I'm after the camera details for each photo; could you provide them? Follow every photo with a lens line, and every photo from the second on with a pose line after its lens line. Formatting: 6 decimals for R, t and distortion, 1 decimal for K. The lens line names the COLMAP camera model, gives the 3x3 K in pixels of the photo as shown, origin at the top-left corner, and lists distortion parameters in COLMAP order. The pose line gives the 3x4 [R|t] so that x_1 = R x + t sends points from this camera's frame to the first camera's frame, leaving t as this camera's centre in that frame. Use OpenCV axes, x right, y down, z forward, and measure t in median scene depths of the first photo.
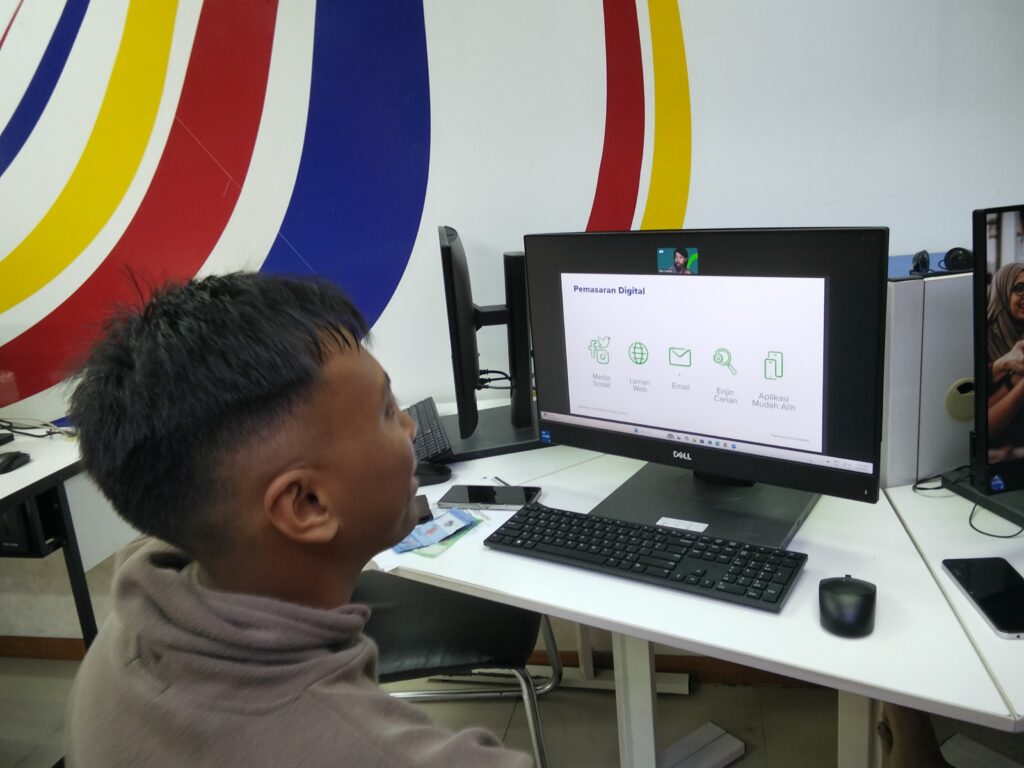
lens RADIAL K [[823.4, 0, 512.0], [0, 823.4, 384.0], [0, 0, 1]] dist [0.014663, -0.005148]
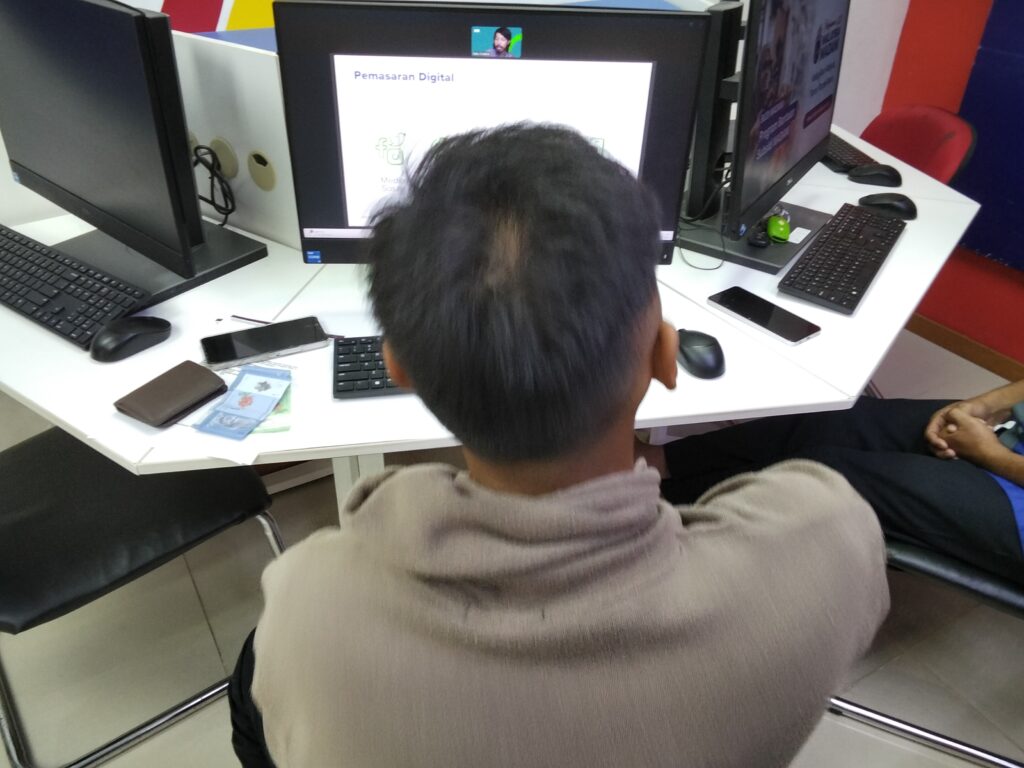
lens RADIAL K [[823.4, 0, 512.0], [0, 823.4, 384.0], [0, 0, 1]] dist [0.014663, -0.005148]
pose [[0.706260, -0.289364, 0.646115, -0.465201], [0.083257, 0.940269, 0.330094, -0.089865], [-0.703040, -0.179339, 0.688166, 0.279873]]
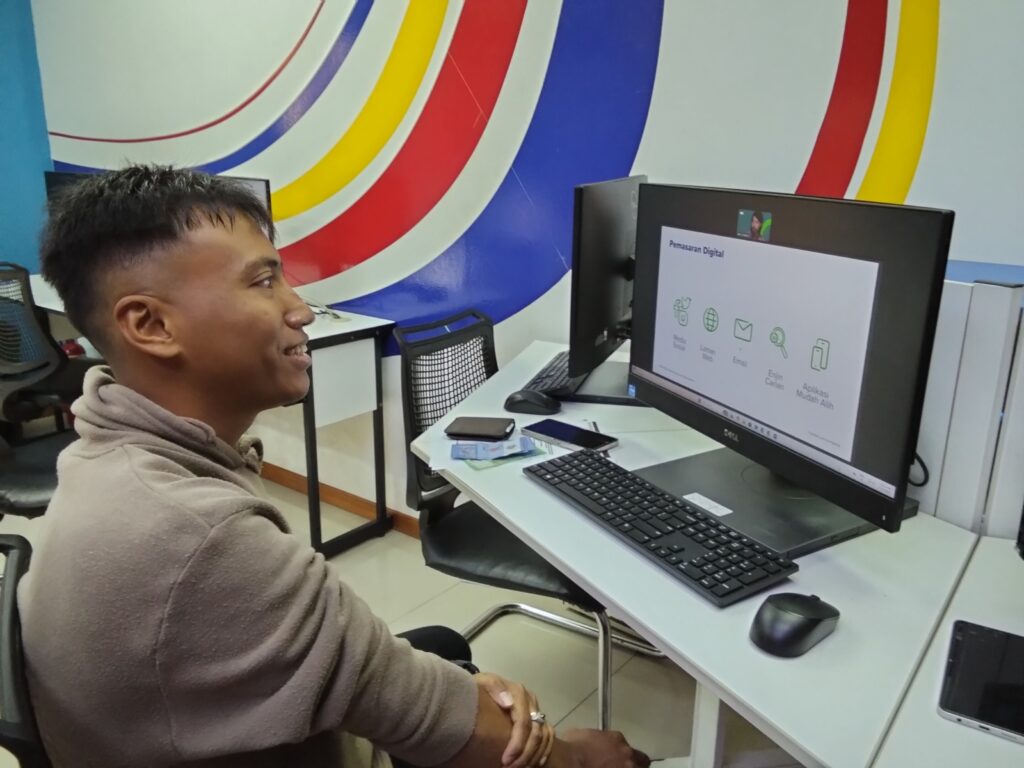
lens RADIAL K [[814.9, 0, 468.3], [0, 814.9, 388.1], [0, 0, 1]] dist [0.005992, 0.004217]
pose [[0.870757, 0.218497, -0.440502, 0.348430], [-0.188427, 0.975736, 0.111511, -0.012862], [0.454178, -0.014097, 0.890799, 0.039528]]
